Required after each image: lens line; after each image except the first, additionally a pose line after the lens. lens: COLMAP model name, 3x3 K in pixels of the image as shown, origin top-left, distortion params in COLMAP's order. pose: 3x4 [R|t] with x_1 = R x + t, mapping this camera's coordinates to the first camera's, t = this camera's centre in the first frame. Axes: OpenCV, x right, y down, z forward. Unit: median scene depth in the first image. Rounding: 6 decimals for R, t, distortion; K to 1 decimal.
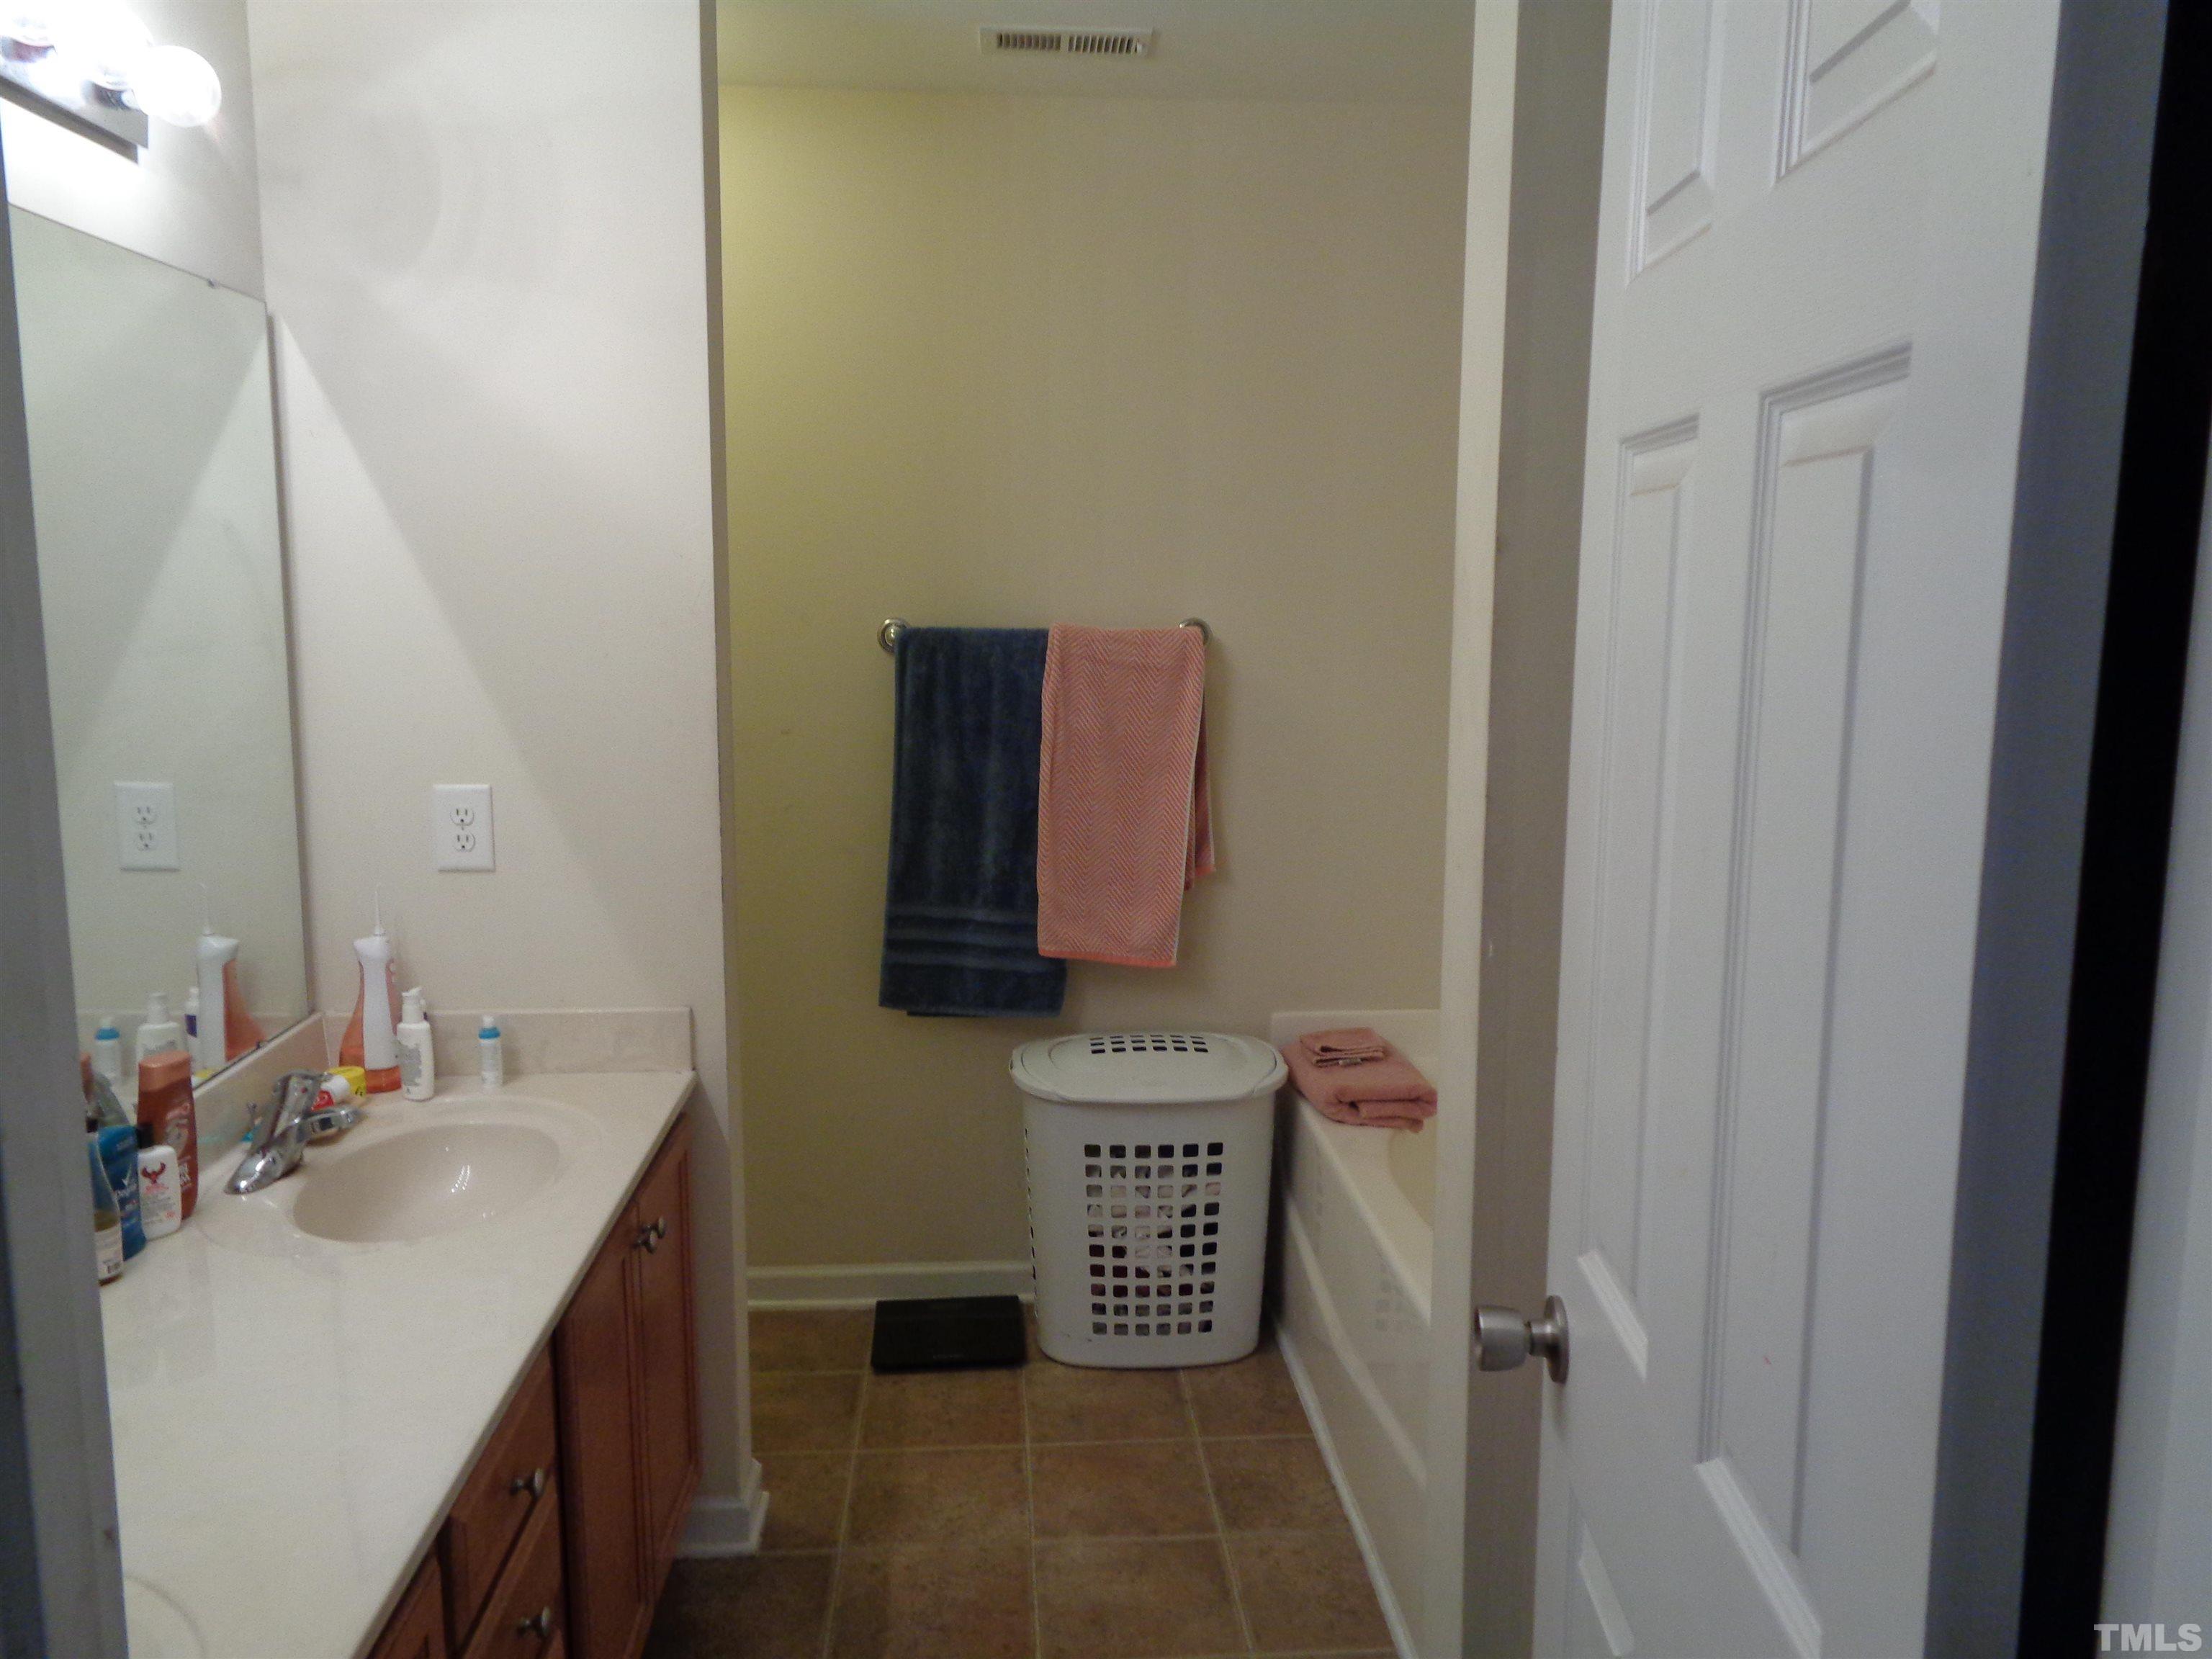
lens RADIAL K [[1665.9, 0, 1091.5], [0, 1665.9, 829.2], [0, 0, 1]] dist [0.007002, 0.012641]
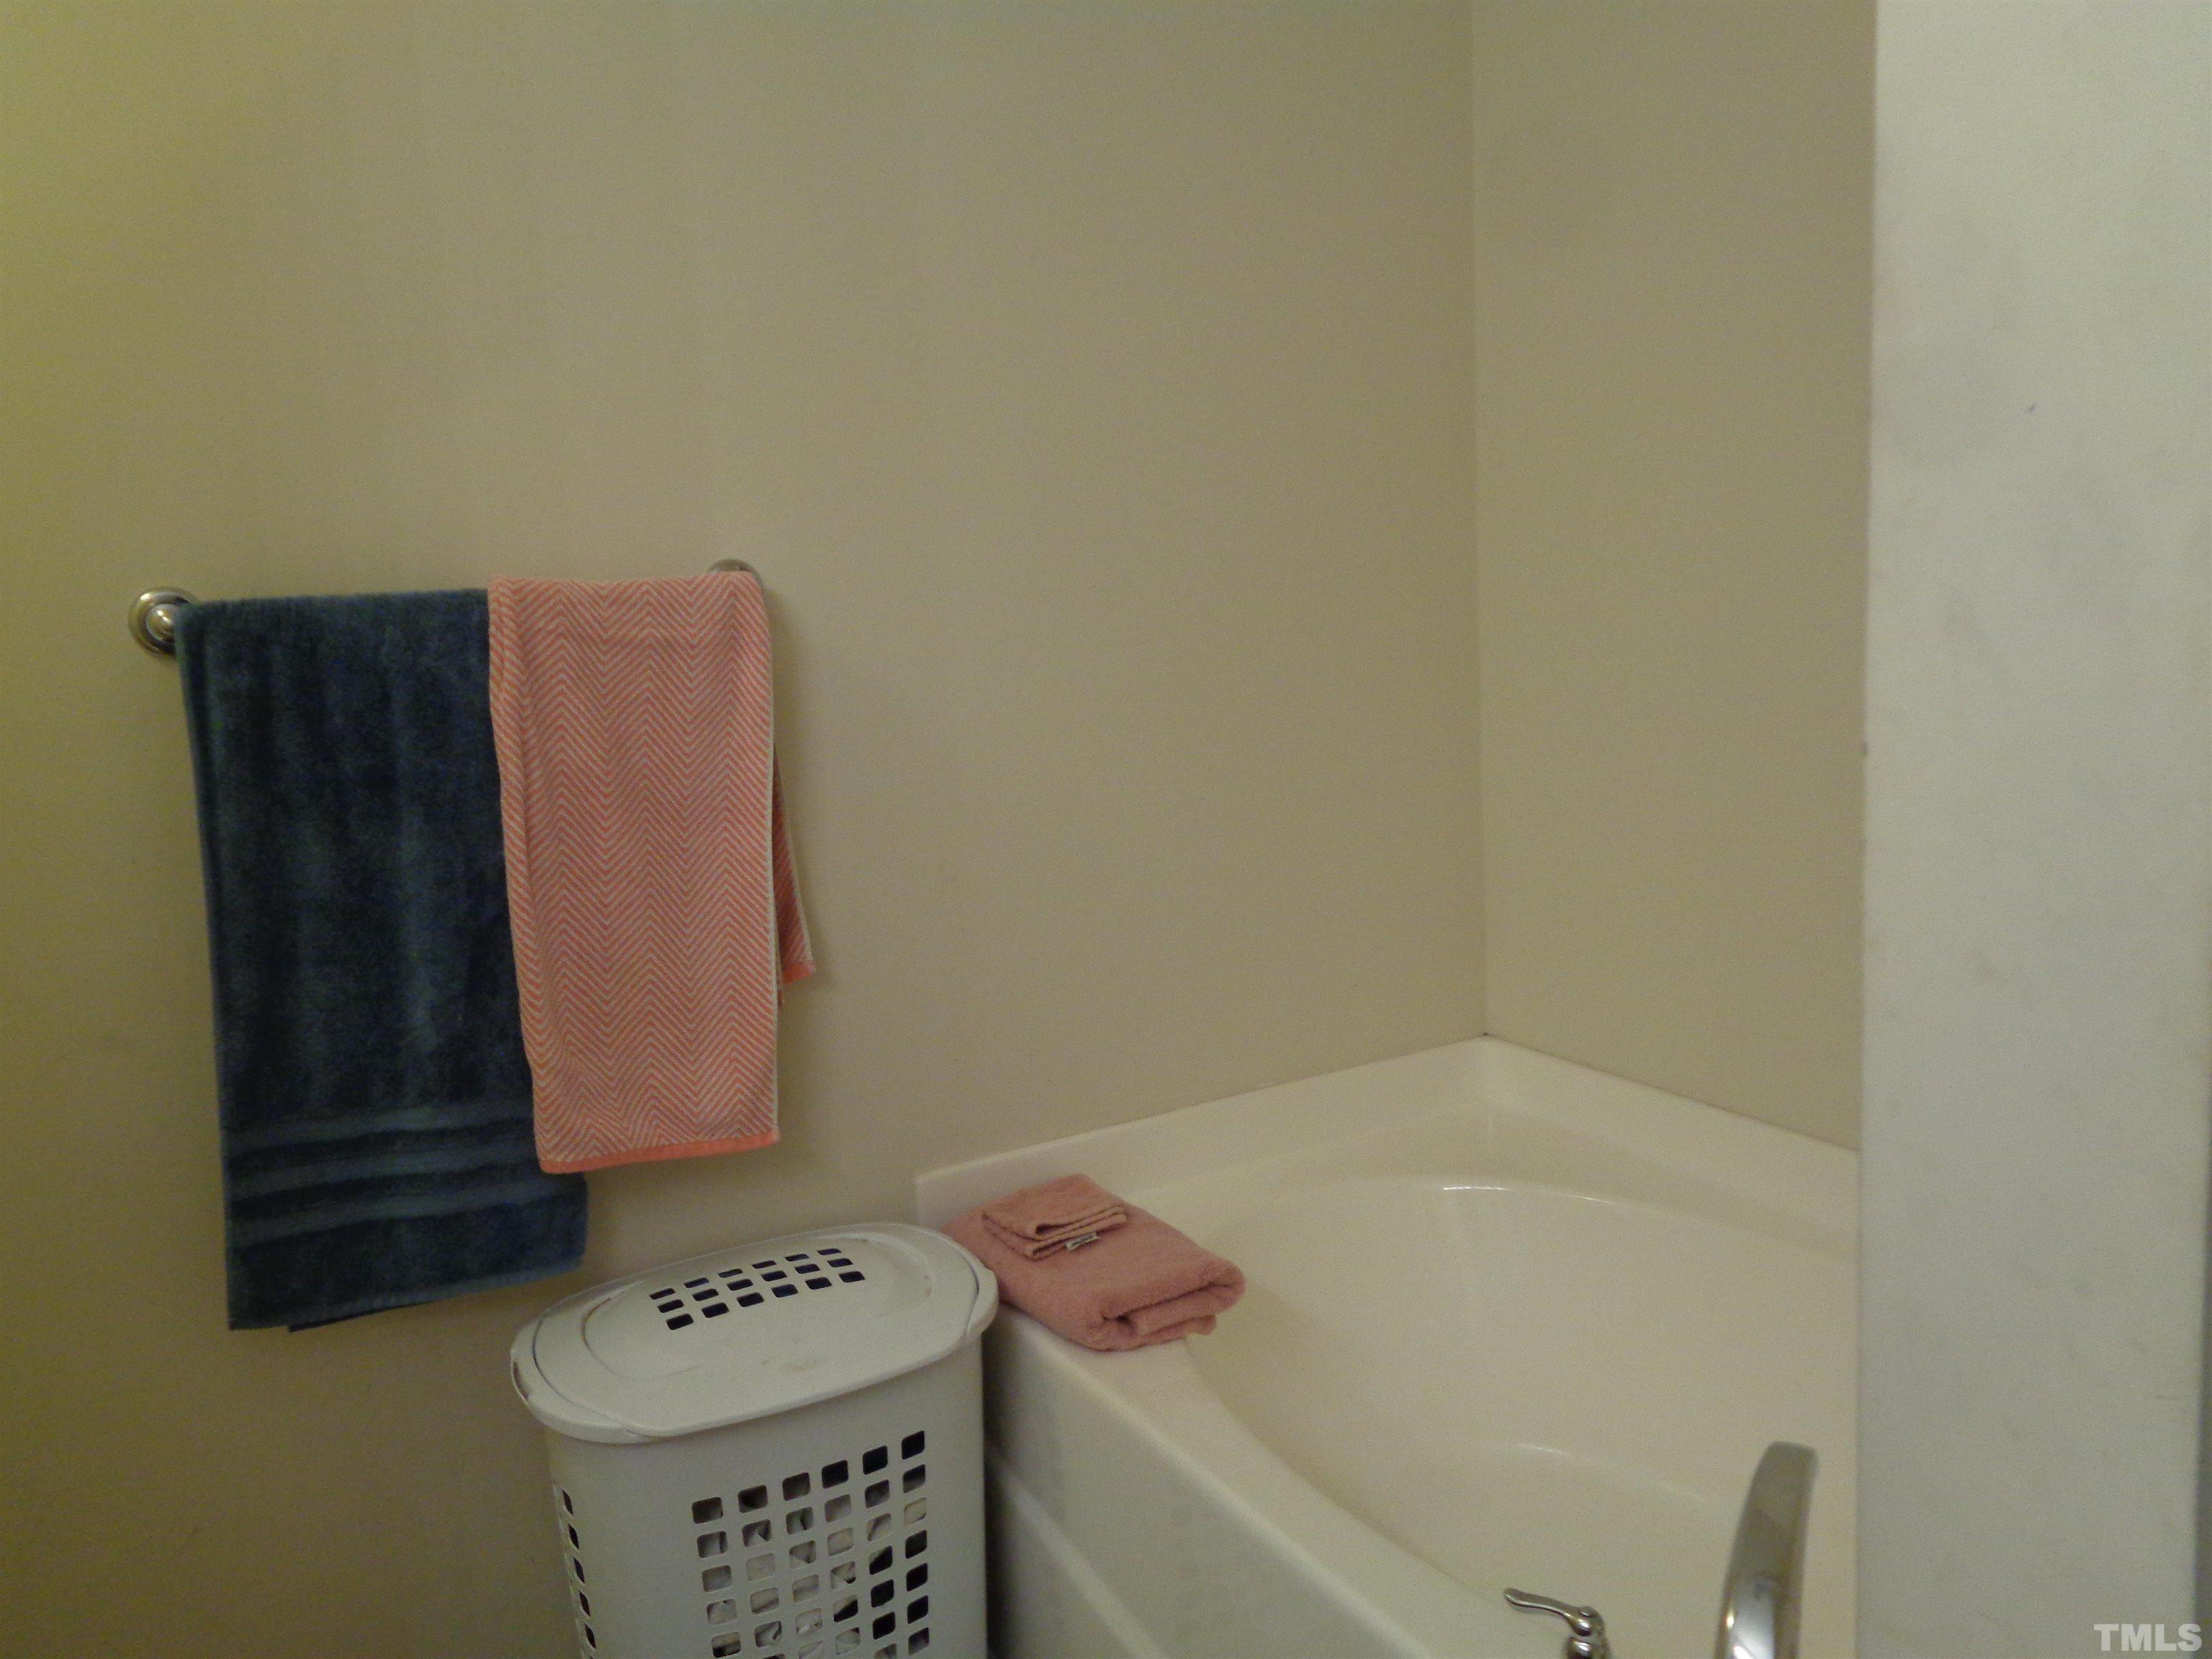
lens RADIAL K [[1665.9, 0, 1091.5], [0, 1665.9, 829.2], [0, 0, 1]] dist [0.007002, 0.012641]
pose [[0.899674, -0.120513, 0.419598, -0.087213], [0.121157, 0.992313, 0.025227, -0.030642], [-0.419413, 0.028141, 0.907359, 0.415291]]
